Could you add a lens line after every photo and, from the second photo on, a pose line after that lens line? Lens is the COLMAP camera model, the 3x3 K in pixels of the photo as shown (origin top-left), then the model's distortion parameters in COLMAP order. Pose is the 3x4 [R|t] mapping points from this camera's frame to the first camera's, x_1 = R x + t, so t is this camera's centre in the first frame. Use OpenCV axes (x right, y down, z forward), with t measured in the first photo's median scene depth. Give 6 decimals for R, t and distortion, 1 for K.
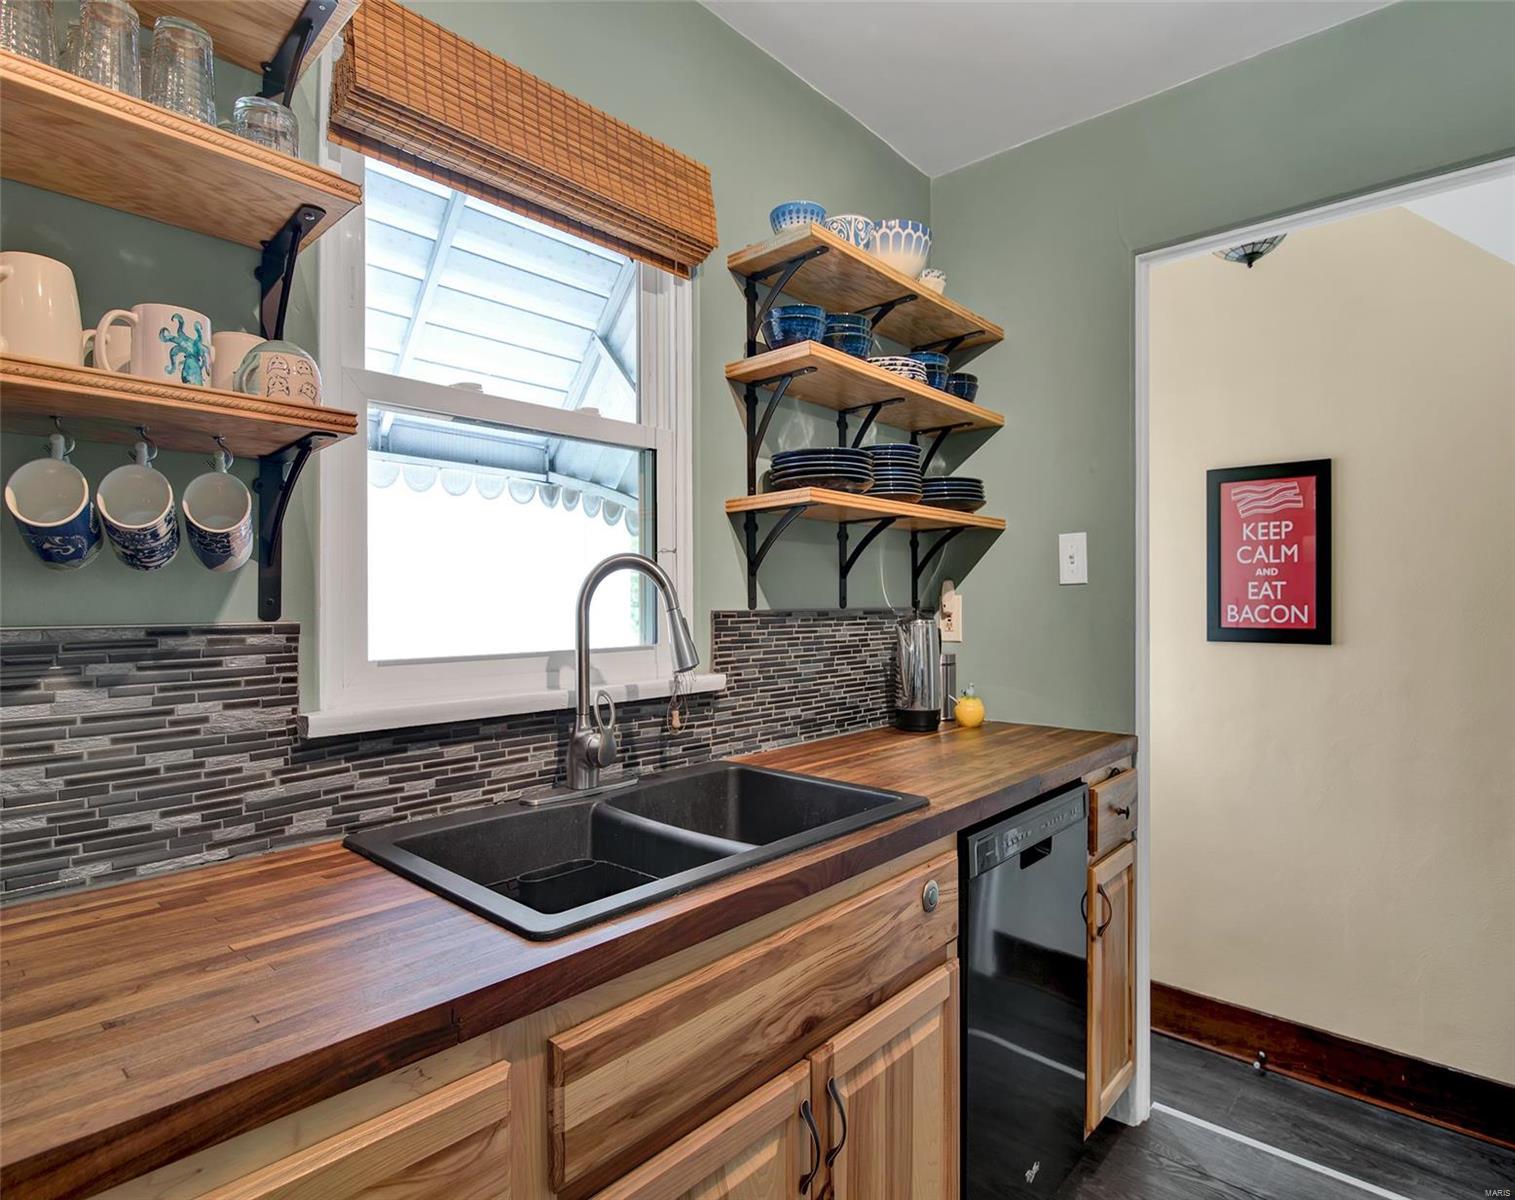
lens RADIAL K [[803.8, 0, 754.3], [0, 803.8, 604.0], [0, 0, 1]] dist [-0.012236, 0.001412]
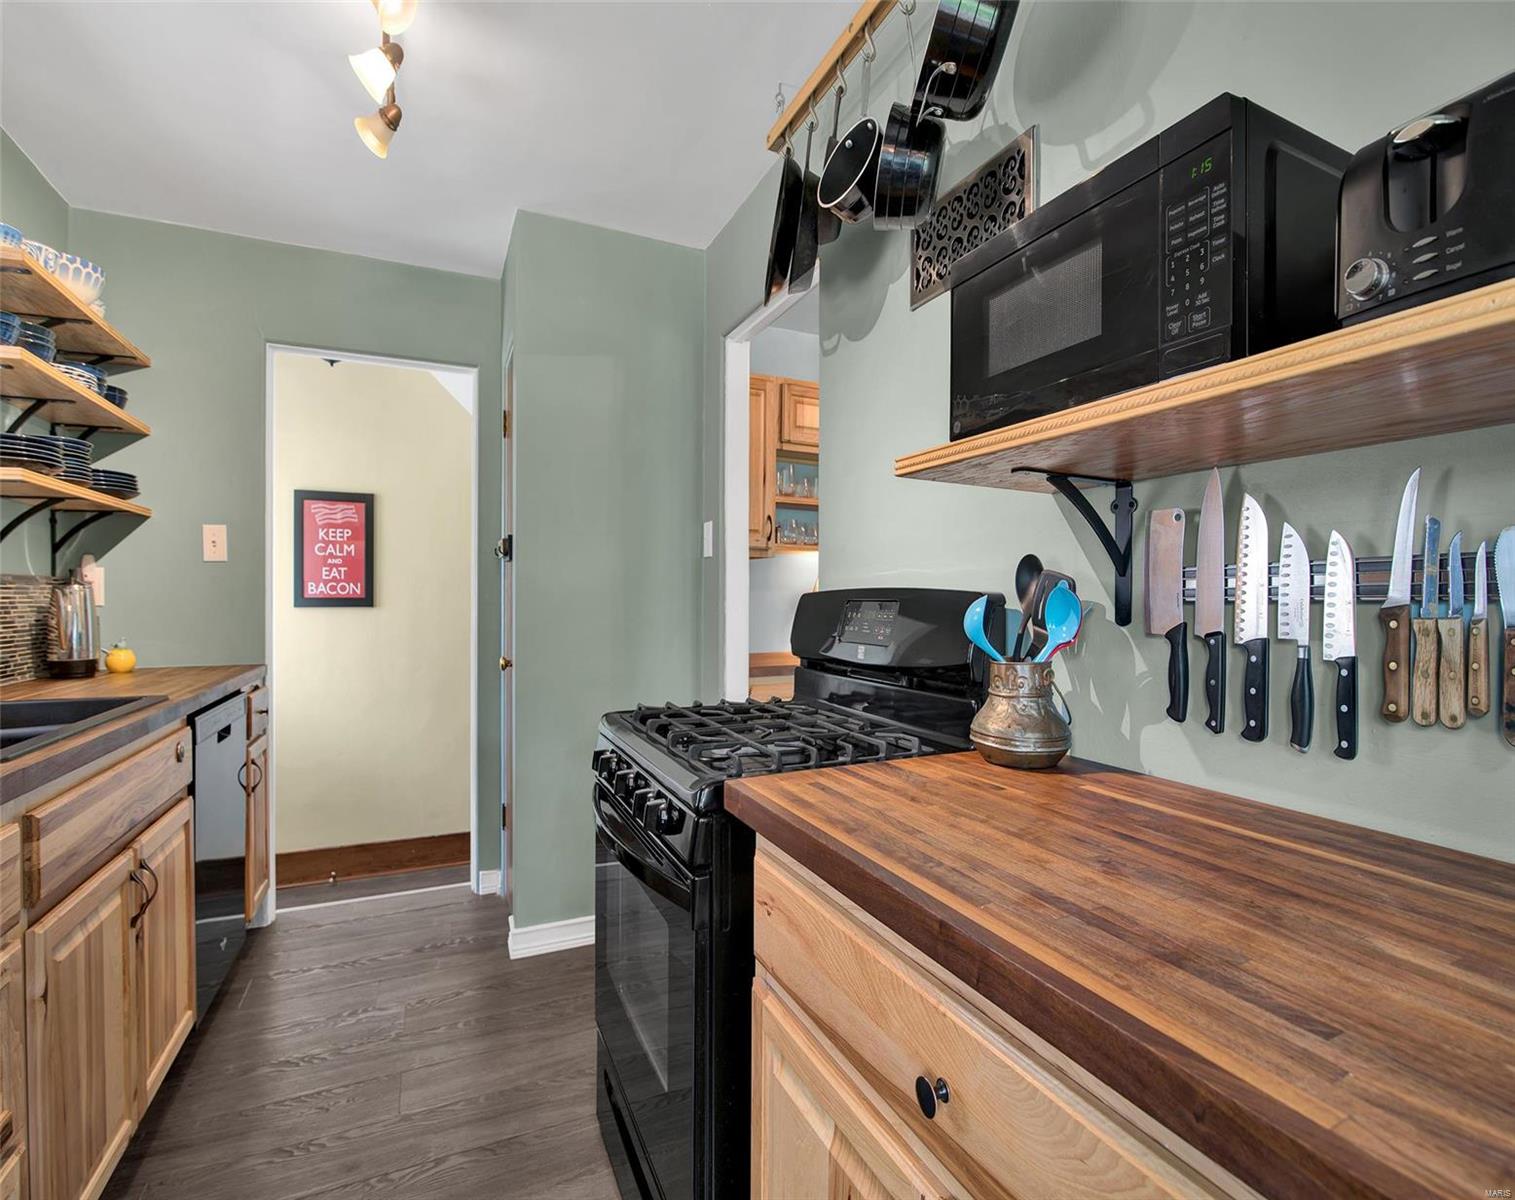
lens RADIAL K [[700.9, 0, 754.6], [0, 700.9, 597.9], [0, 0, 1]] dist [-0.013077, -0.001585]
pose [[0.383803, 0.001320, 0.923414, -0.377677], [-0.000402, 0.999999, -0.001263, 0.041665], [-0.923415, 0.000113, 0.383803, -0.345477]]
